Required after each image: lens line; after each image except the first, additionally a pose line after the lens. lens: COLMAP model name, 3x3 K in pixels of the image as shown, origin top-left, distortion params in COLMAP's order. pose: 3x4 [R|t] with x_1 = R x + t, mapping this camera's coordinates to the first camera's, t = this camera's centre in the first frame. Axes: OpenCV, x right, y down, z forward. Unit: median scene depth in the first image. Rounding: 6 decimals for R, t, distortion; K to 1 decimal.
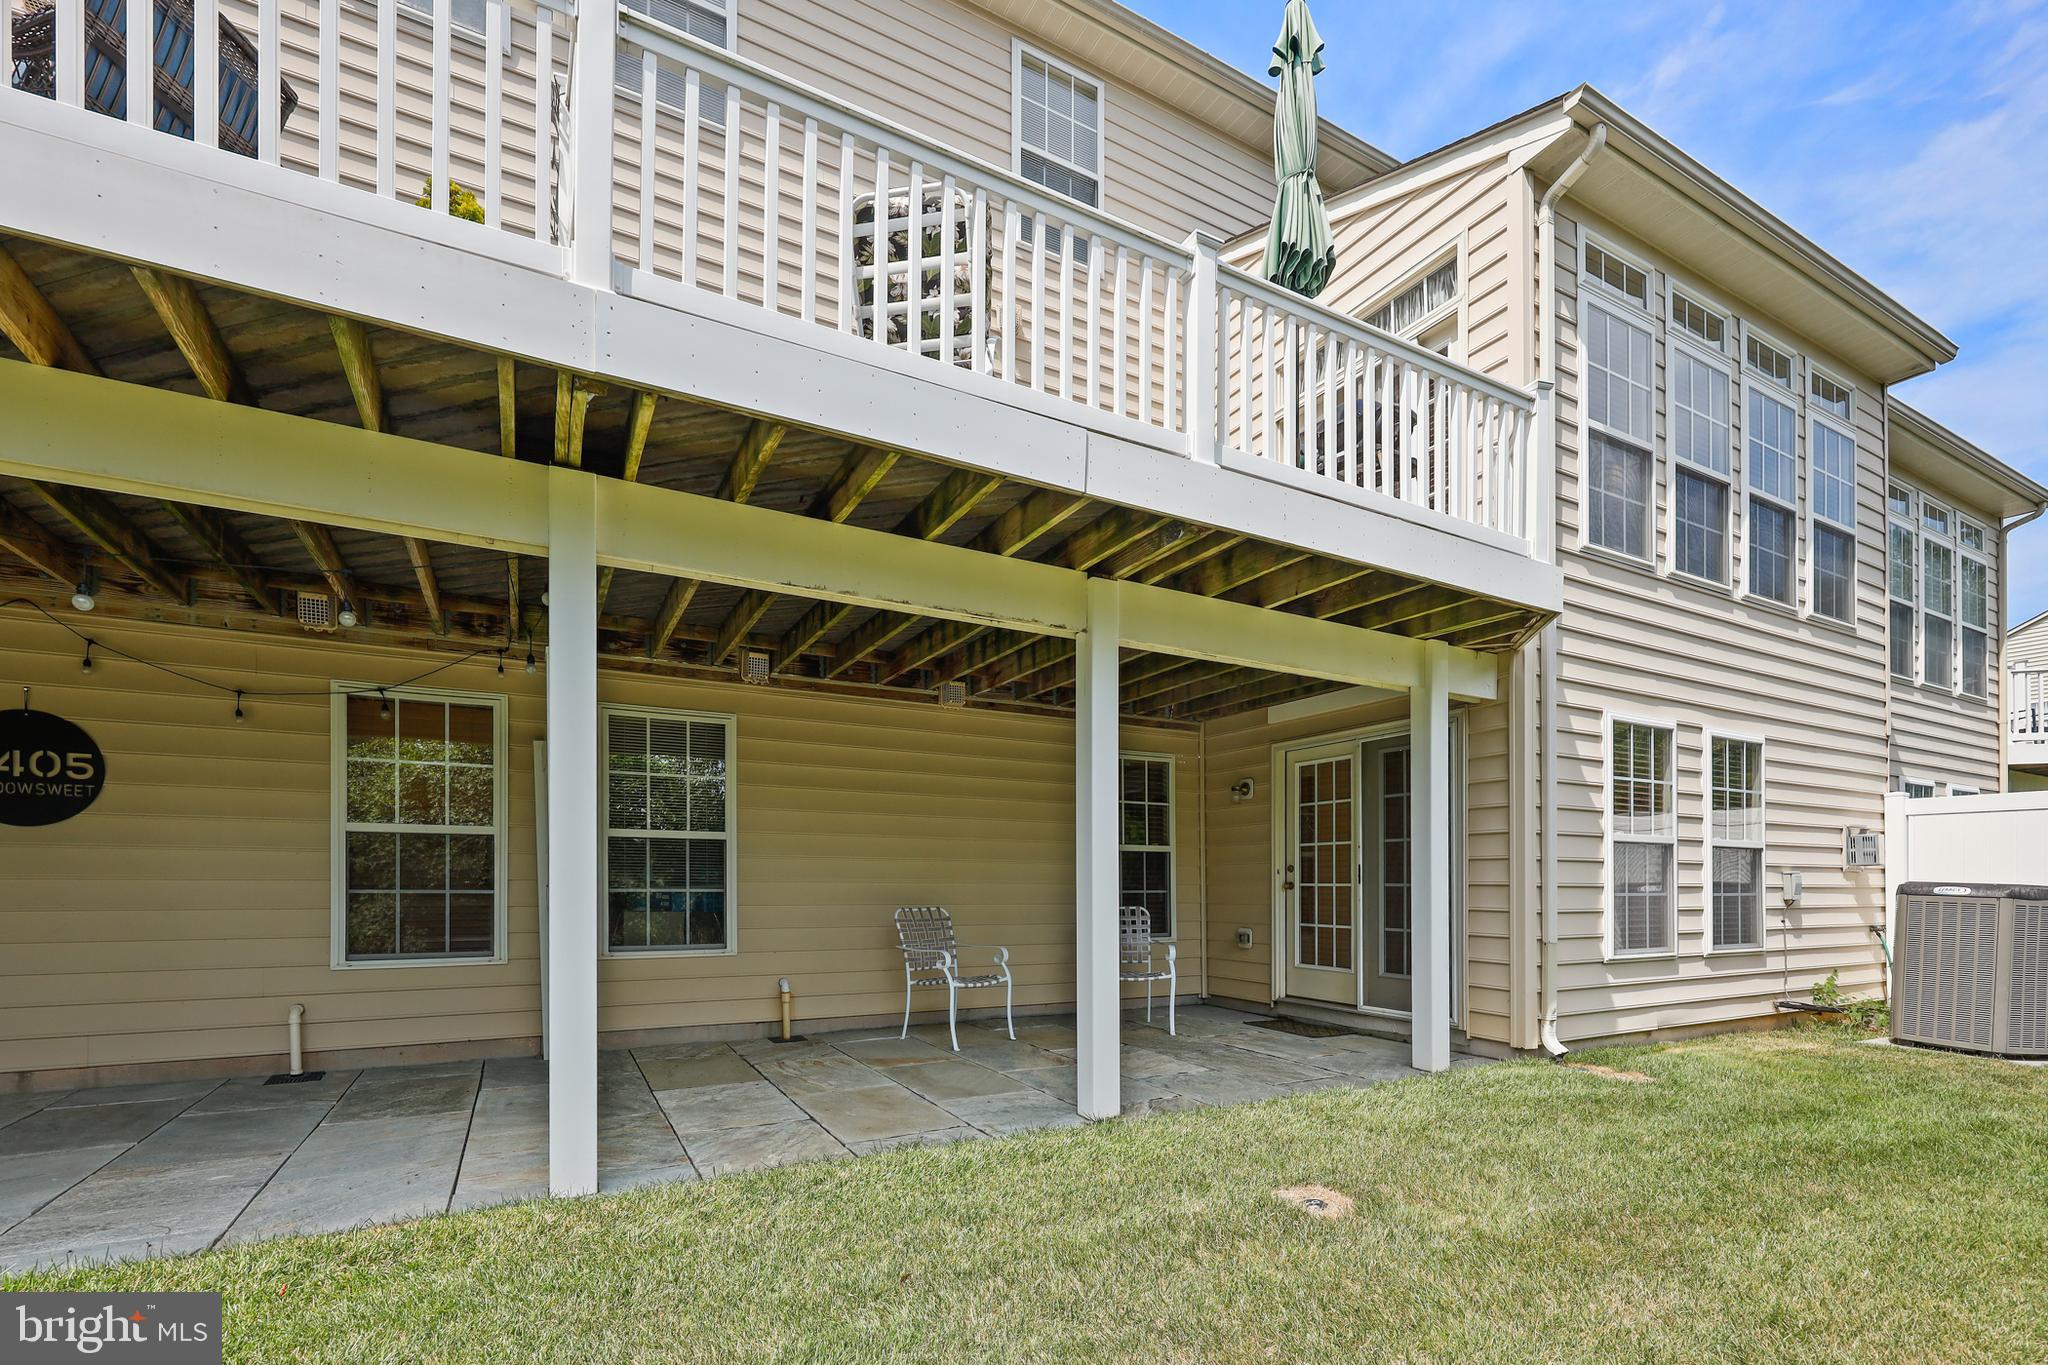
lens RADIAL K [[901.9, 0, 1022.3], [0, 901.9, 672.1], [0, 0, 1]] dist [0.000241, -0.000035]
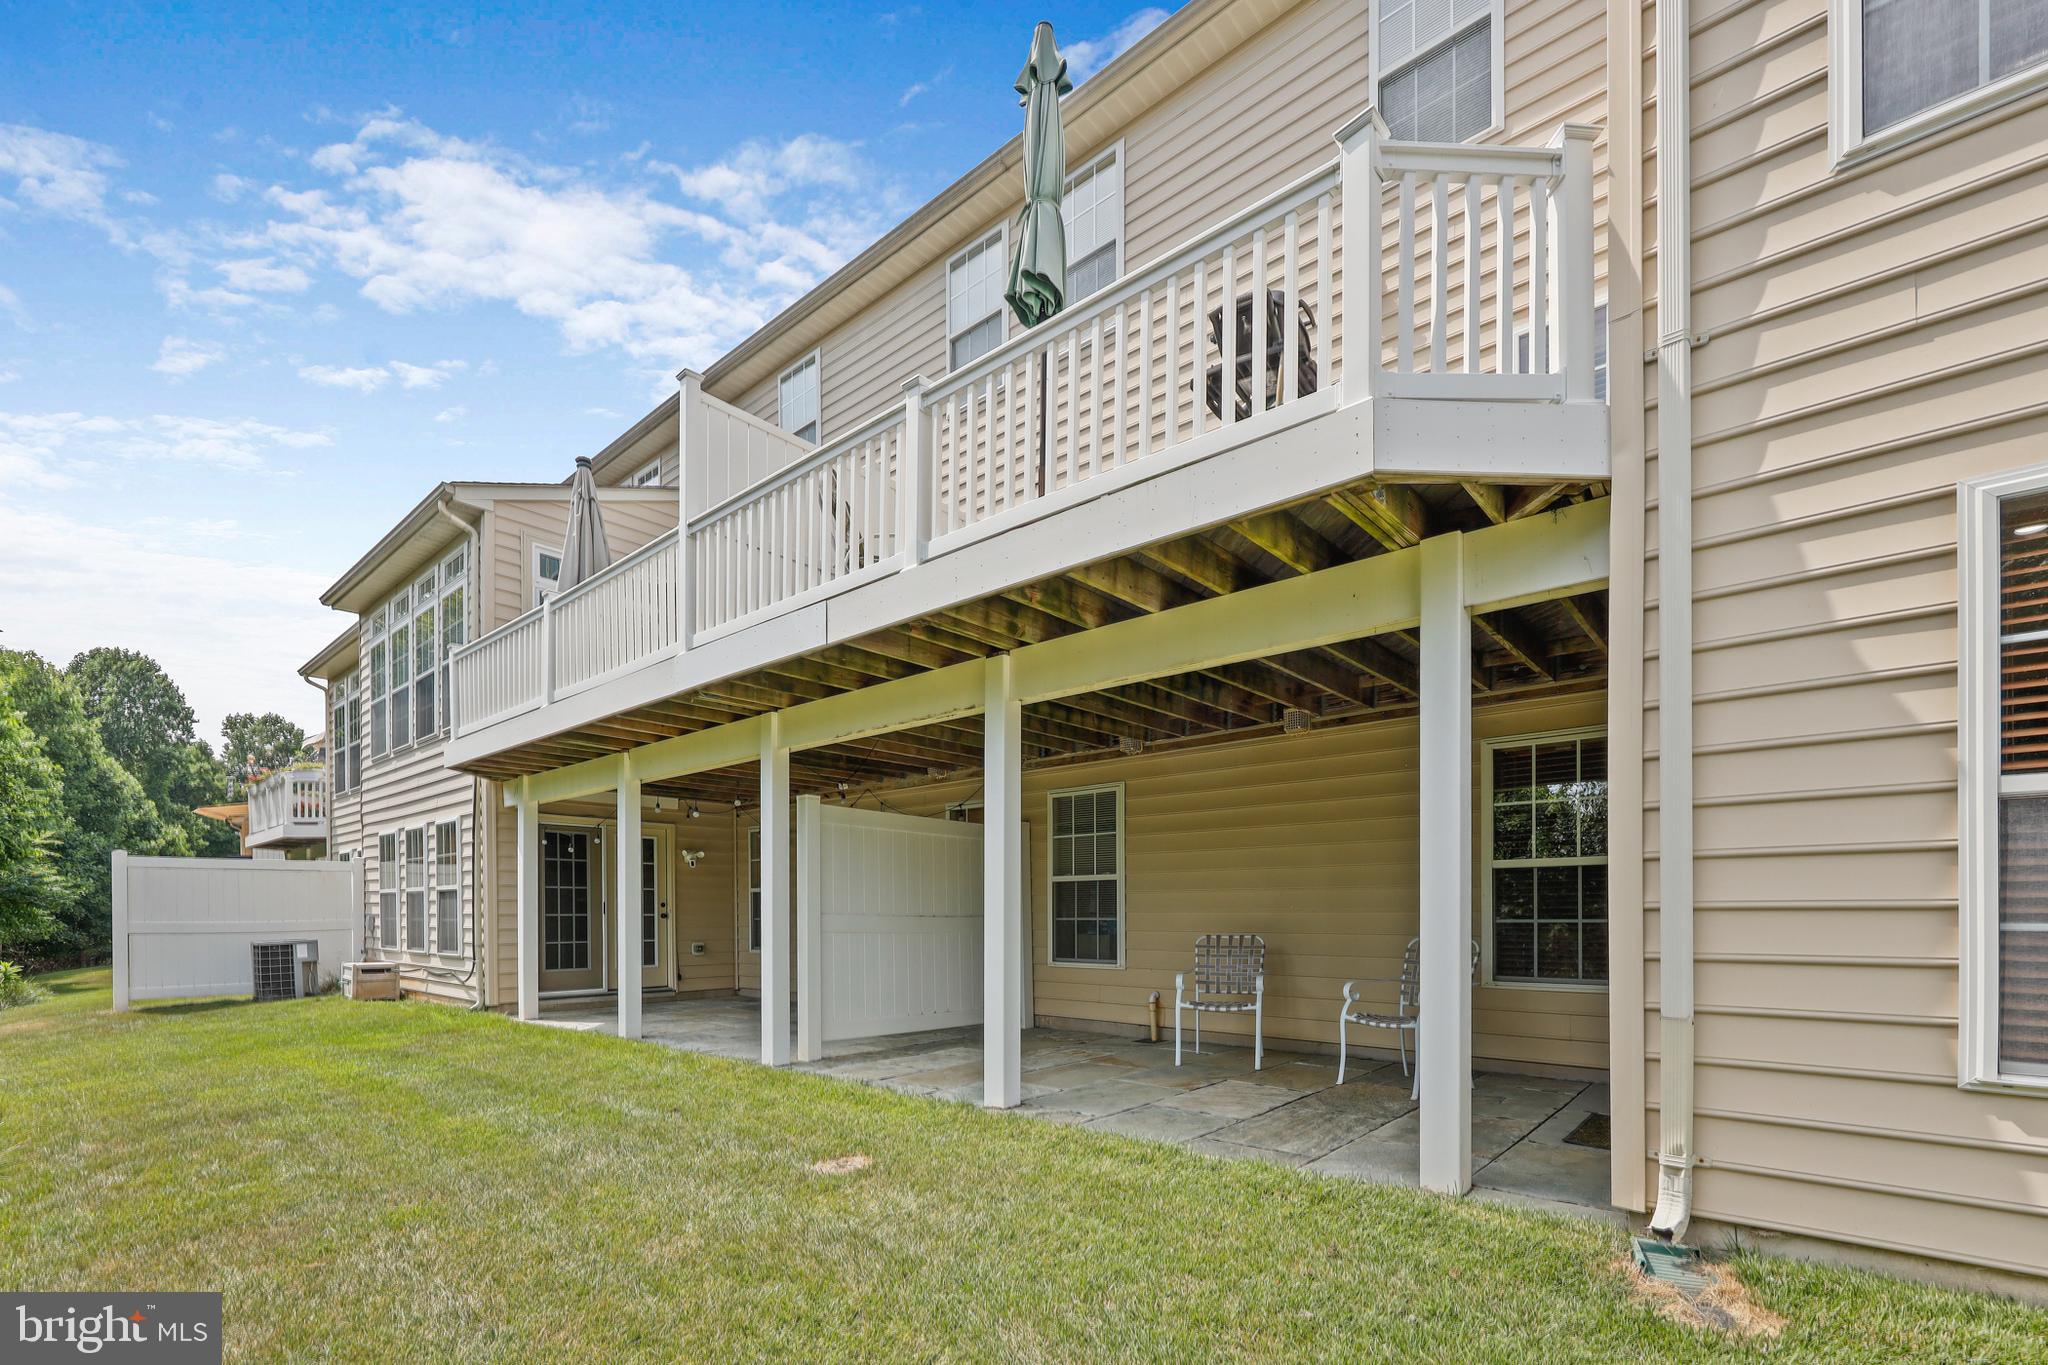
lens RADIAL K [[845.8, 0, 1025.7], [0, 845.8, 656.8], [0, 0, 1]] dist [0.000203, -0.000003]
pose [[0.359082, -0.276641, -0.891364, 0.846275], [0.217775, 0.953533, -0.208205, 0.108359], [0.907543, -0.119354, 0.402642, 0.437823]]
